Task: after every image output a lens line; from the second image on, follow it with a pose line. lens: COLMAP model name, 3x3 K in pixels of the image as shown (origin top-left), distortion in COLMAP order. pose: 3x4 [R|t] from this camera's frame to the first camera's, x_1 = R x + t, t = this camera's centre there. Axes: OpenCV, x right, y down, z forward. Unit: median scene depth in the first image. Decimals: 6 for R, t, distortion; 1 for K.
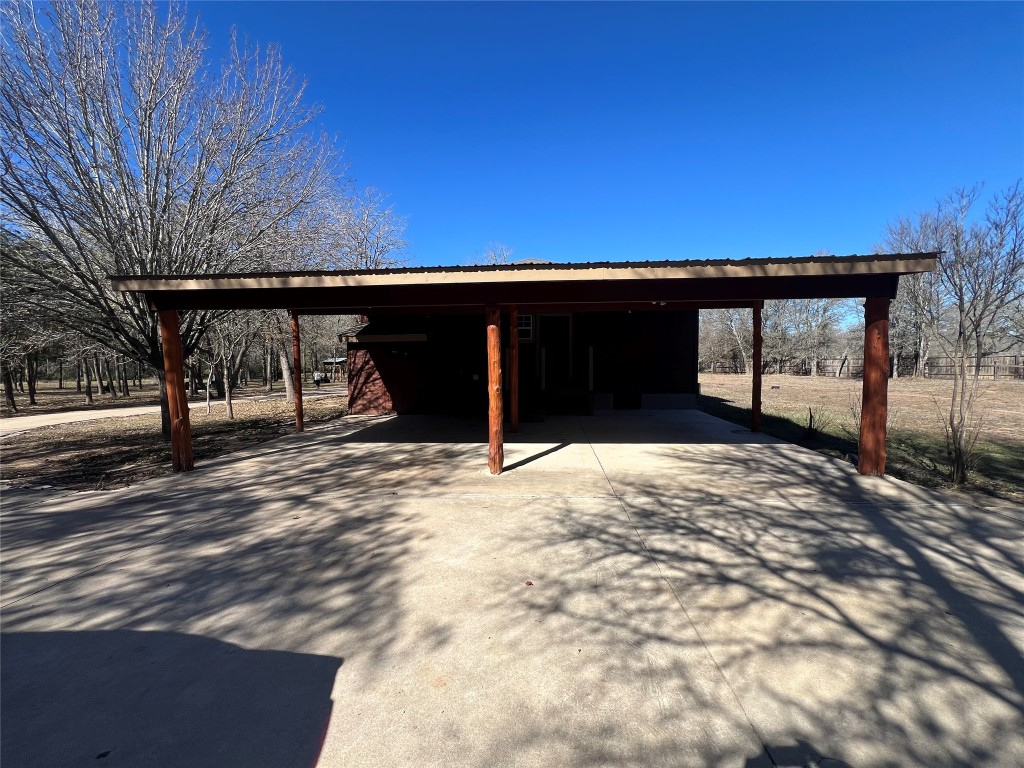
lens RADIAL K [[413.6, 0, 512.2], [0, 413.6, 385.7], [0, 0, 1]] dist [0.004825, -0.000283]
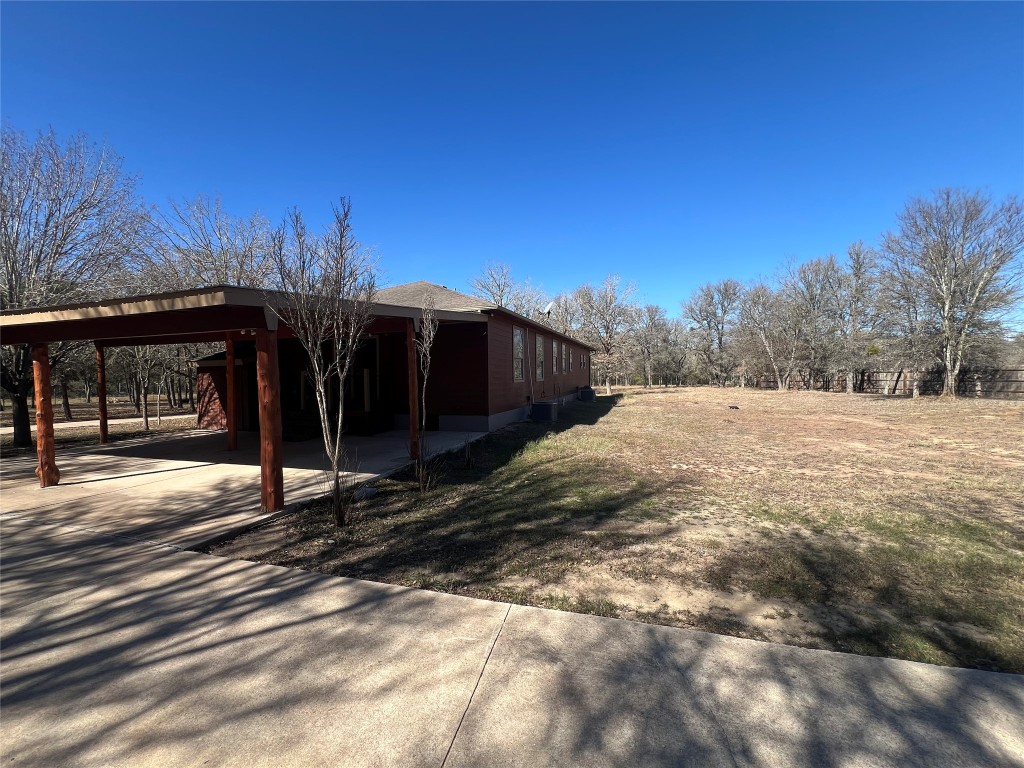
lens RADIAL K [[413.6, 0, 511.6], [0, 413.6, 381.9], [0, 0, 1]] dist [0.004825, -0.000283]
pose [[0.966252, -0.003847, -0.257568, 0.765320], [-0.006498, 0.999206, -0.039303, -0.023006], [0.257515, 0.039650, 0.965460, 0.095082]]
